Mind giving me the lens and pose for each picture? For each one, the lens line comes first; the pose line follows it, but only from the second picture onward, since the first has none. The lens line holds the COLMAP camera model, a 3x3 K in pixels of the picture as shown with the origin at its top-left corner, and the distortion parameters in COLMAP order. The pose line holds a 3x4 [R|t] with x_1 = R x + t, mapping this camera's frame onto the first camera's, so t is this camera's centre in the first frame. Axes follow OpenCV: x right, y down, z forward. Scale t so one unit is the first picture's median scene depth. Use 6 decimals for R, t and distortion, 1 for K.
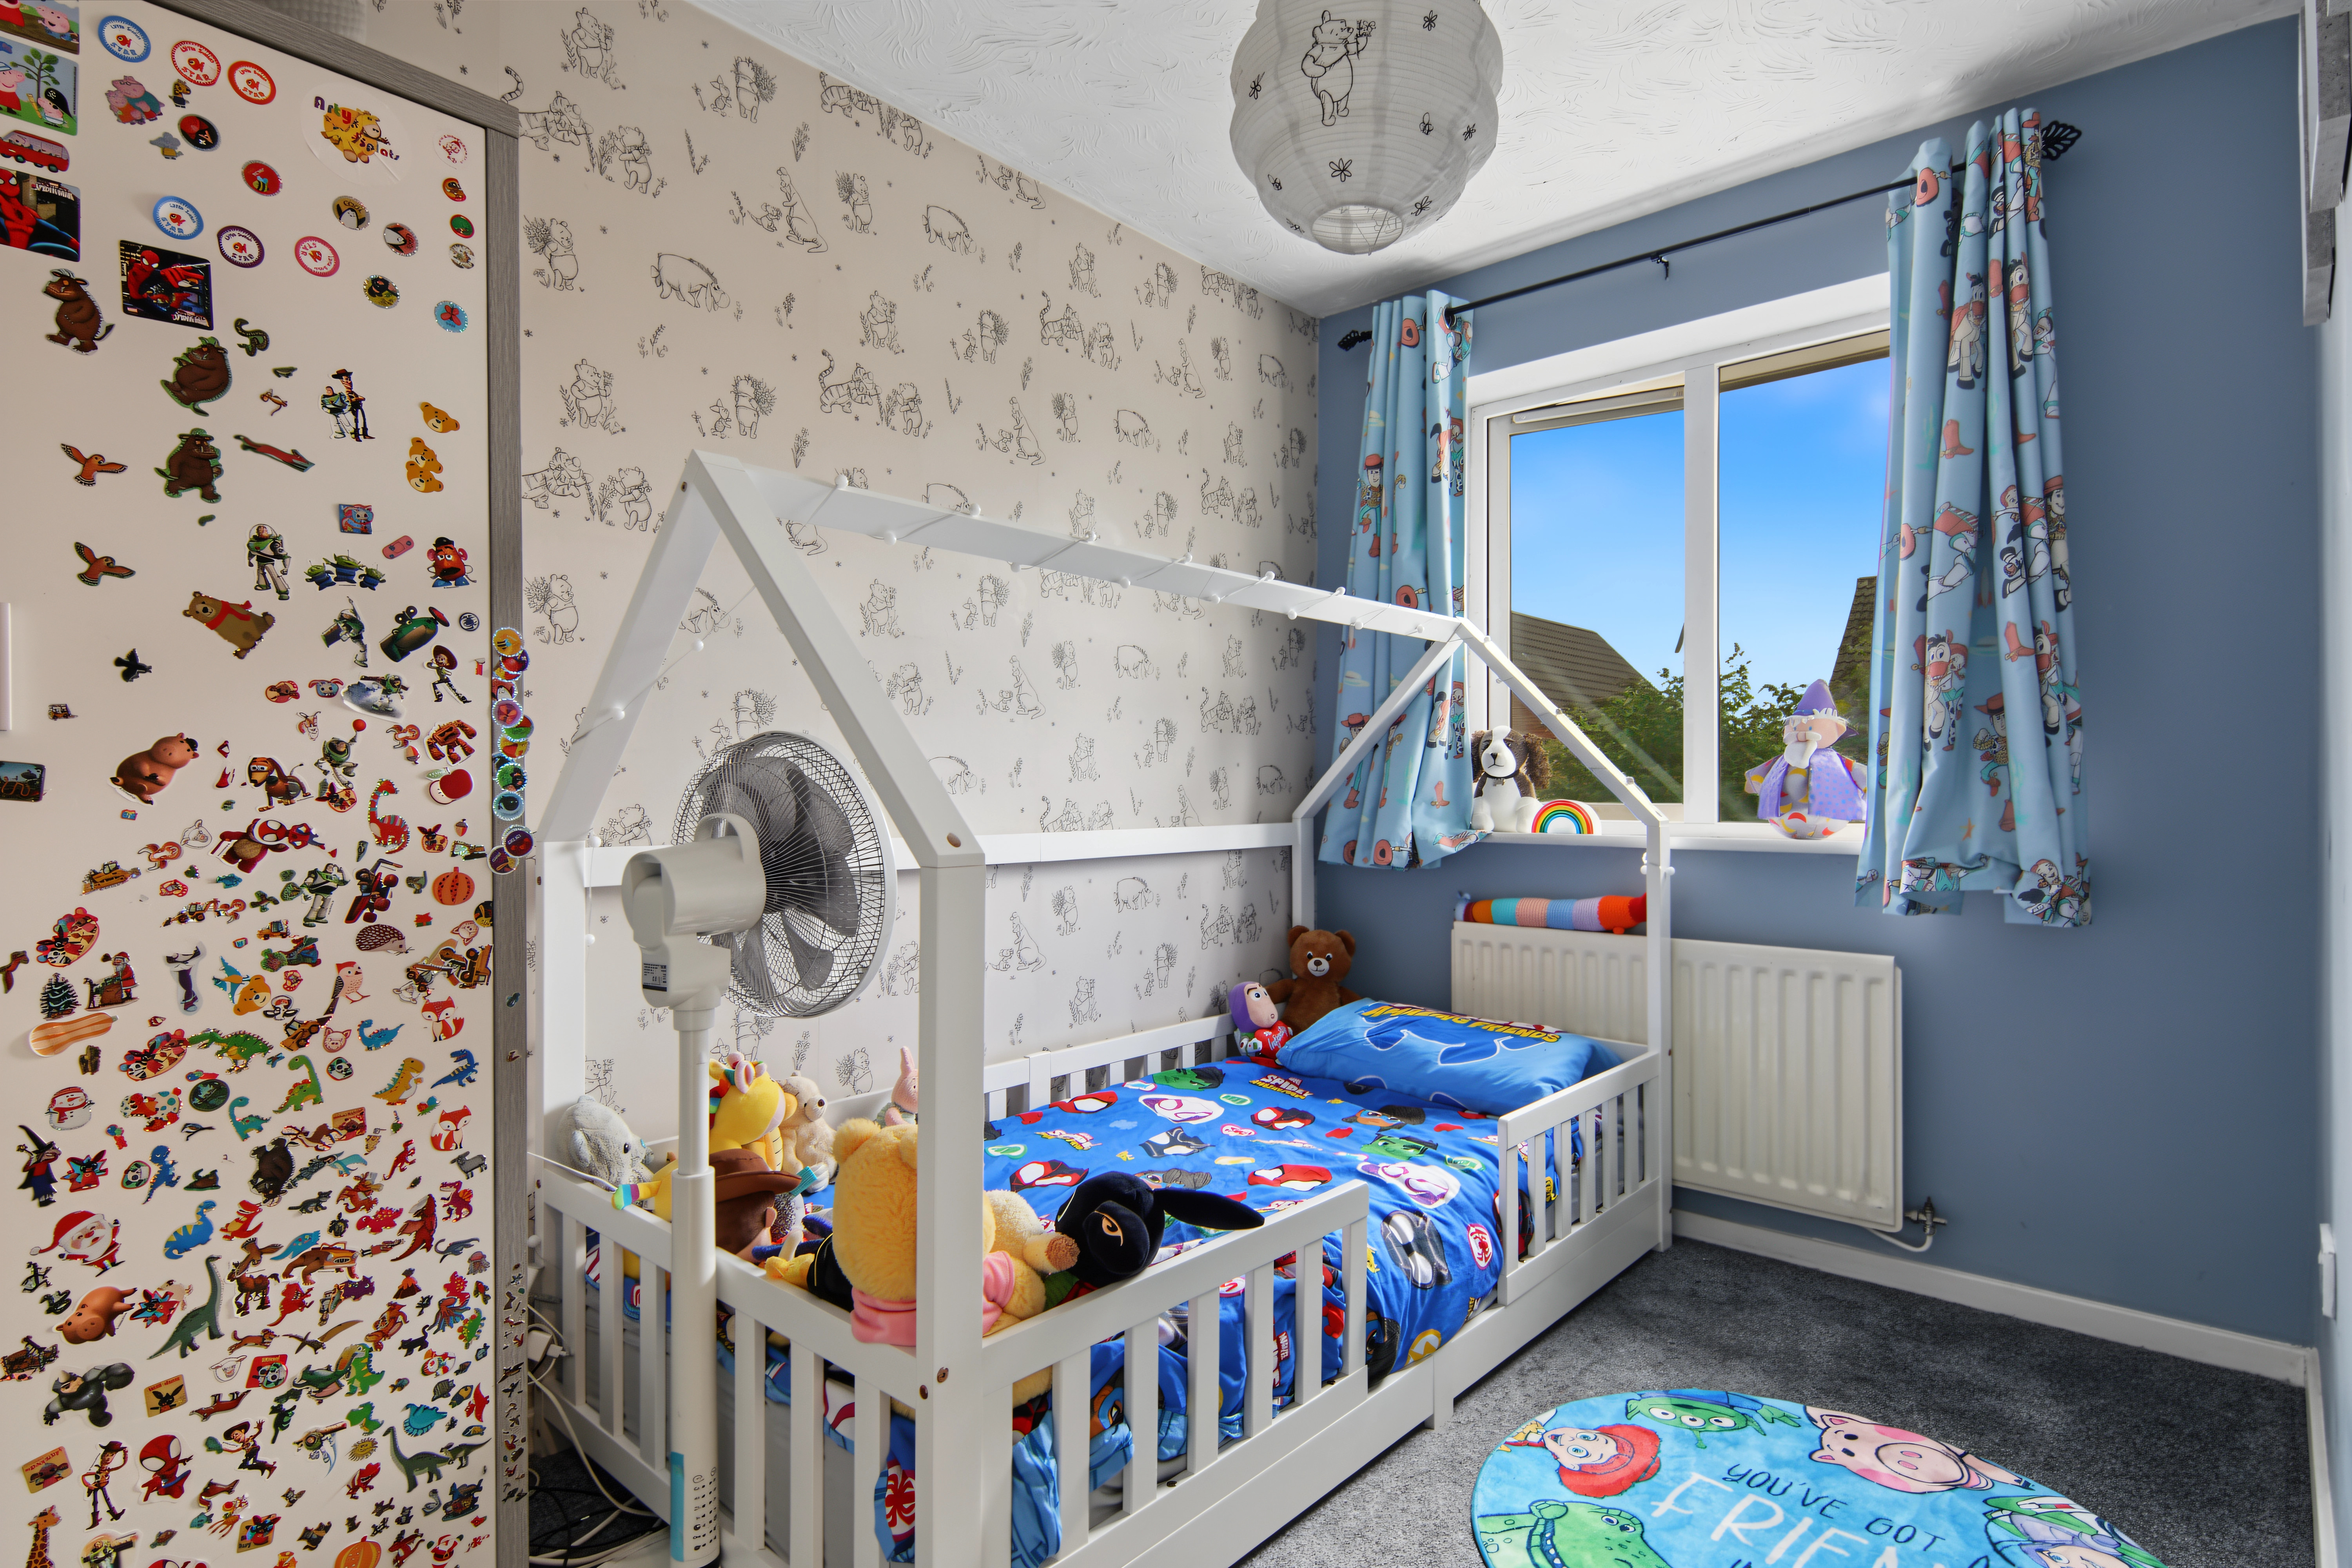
lens RADIAL K [[1222.9, 0, 1178.7], [0, 1222.9, 786.3], [0, 0, 1]] dist [0.001040, -0.005733]
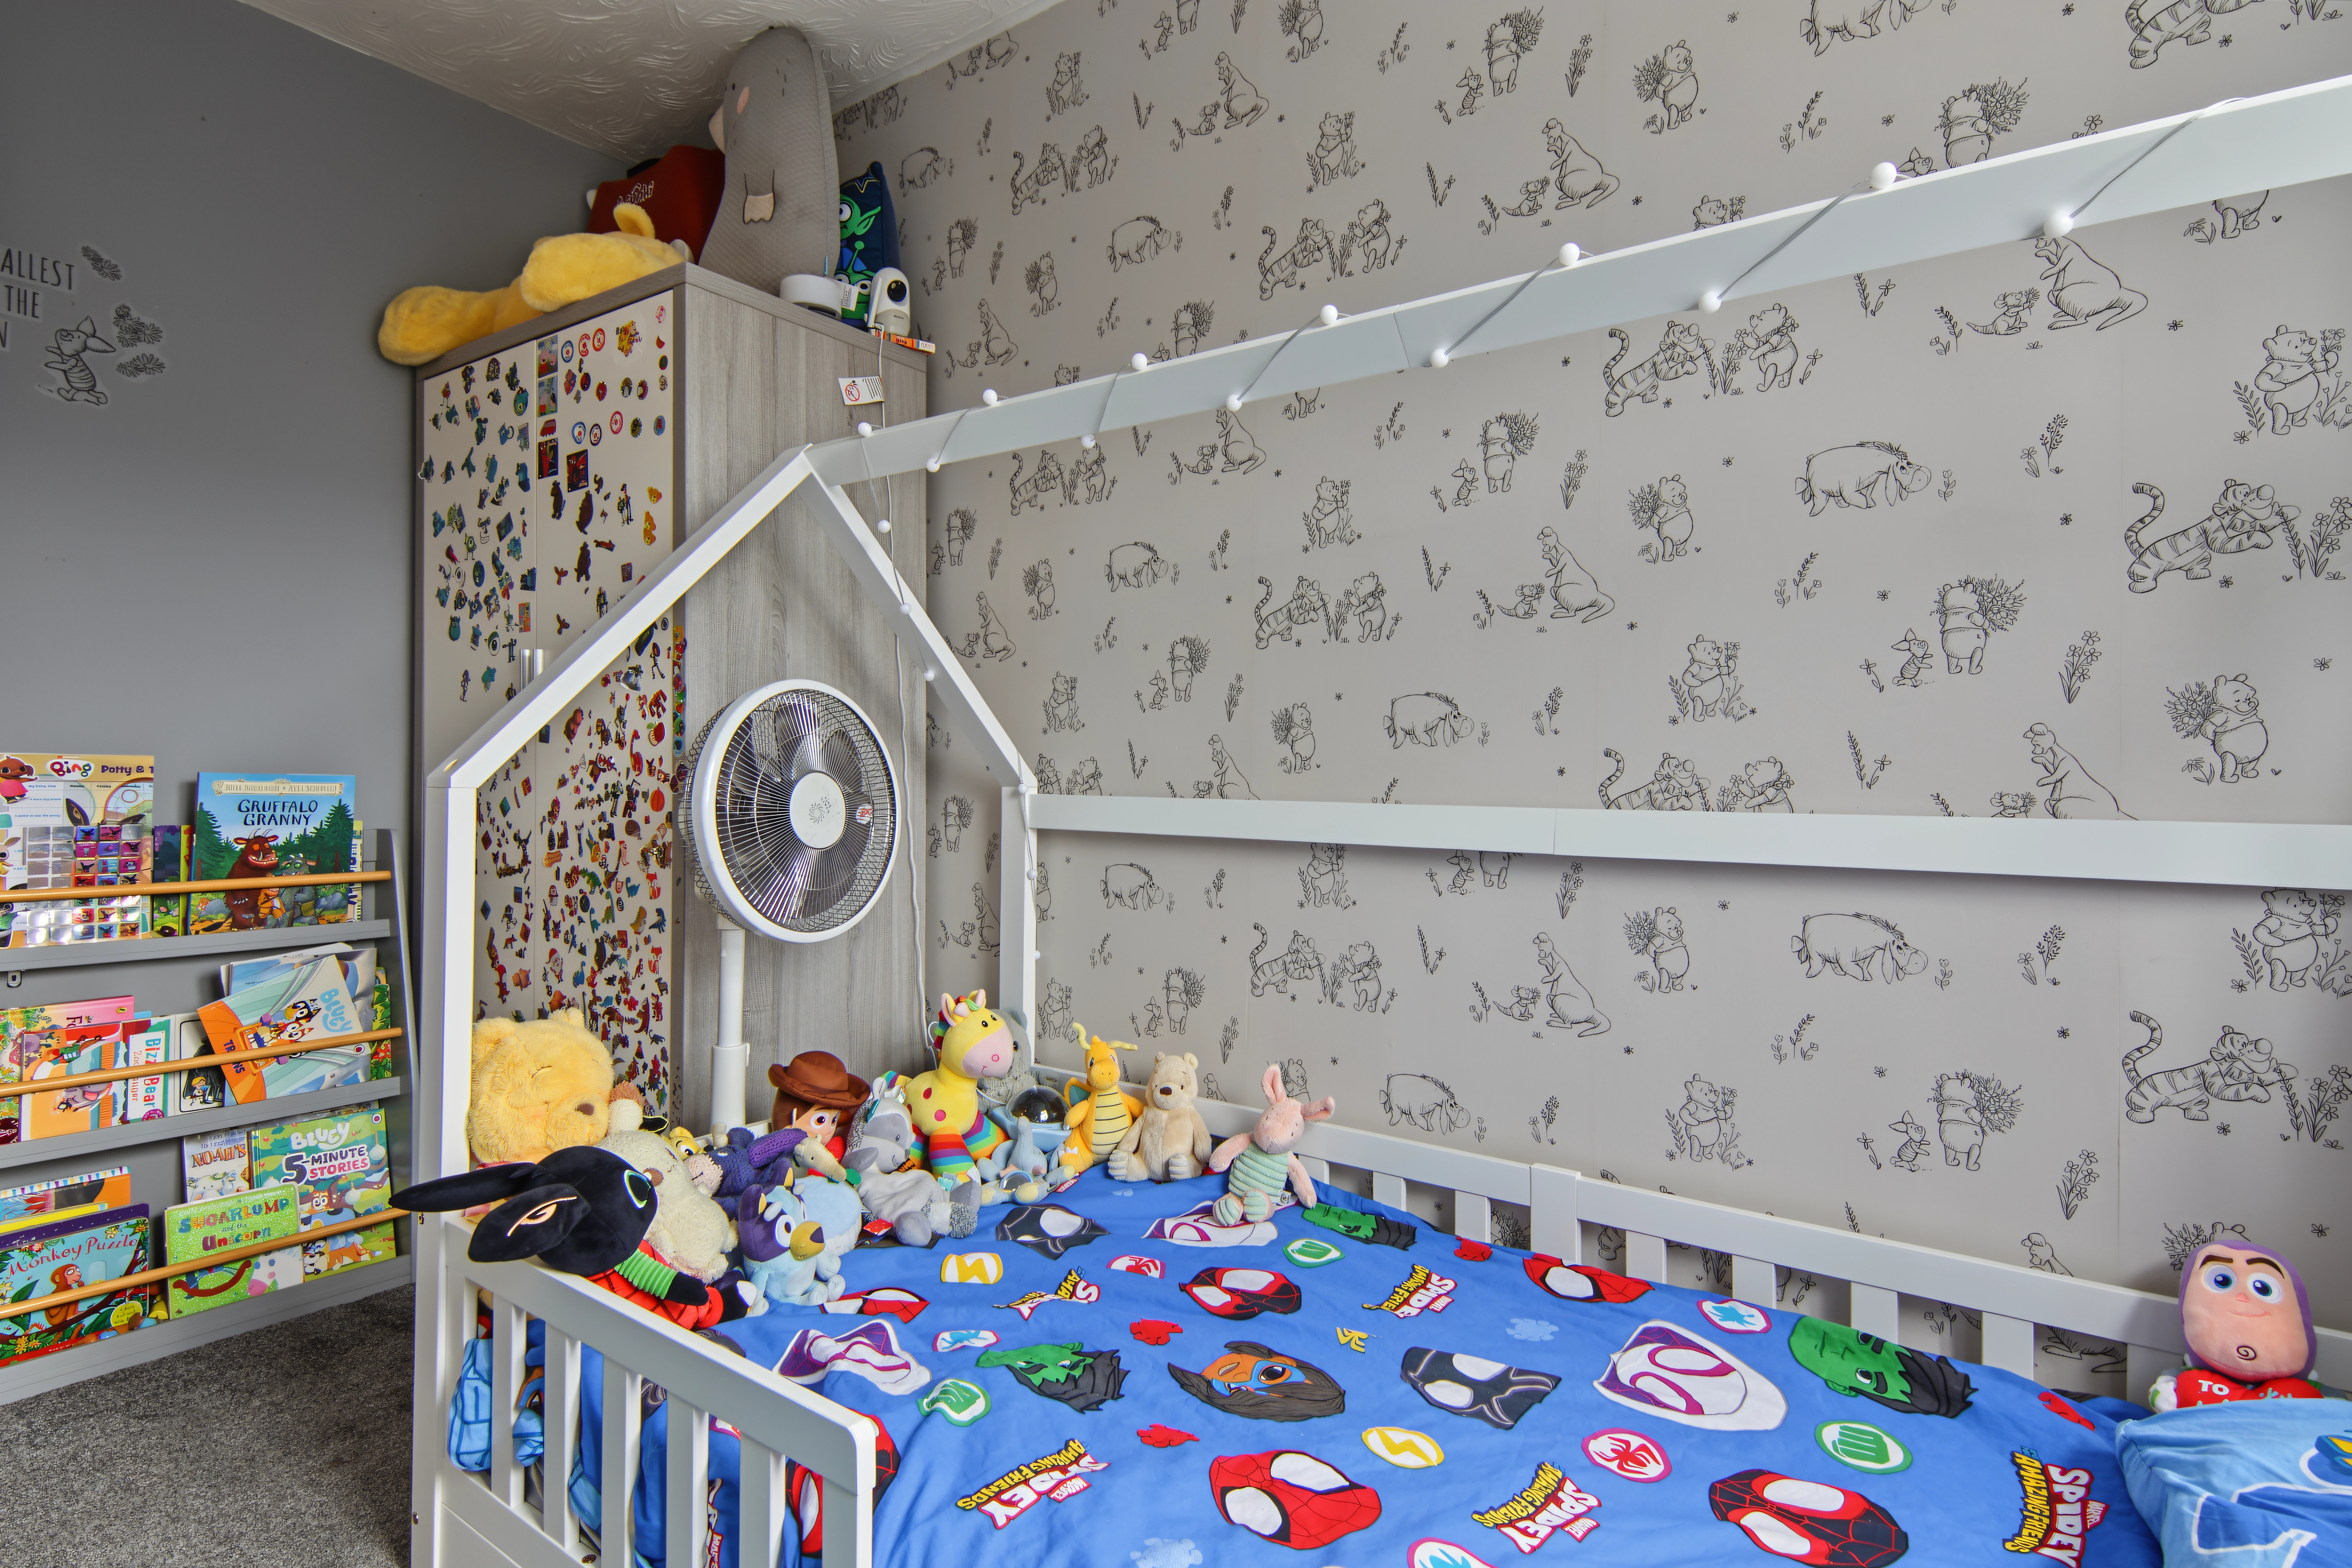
lens RADIAL K [[1222.9, 0, 1176.6], [0, 1222.9, 770.9], [0, 0, 1]] dist [0.001040, -0.005733]
pose [[0.076375, -0.003302, -0.997074, 0.991980], [-0.008325, 0.999958, -0.003949, 0.048015], [0.997044, 0.008603, 0.076344, 1.563916]]
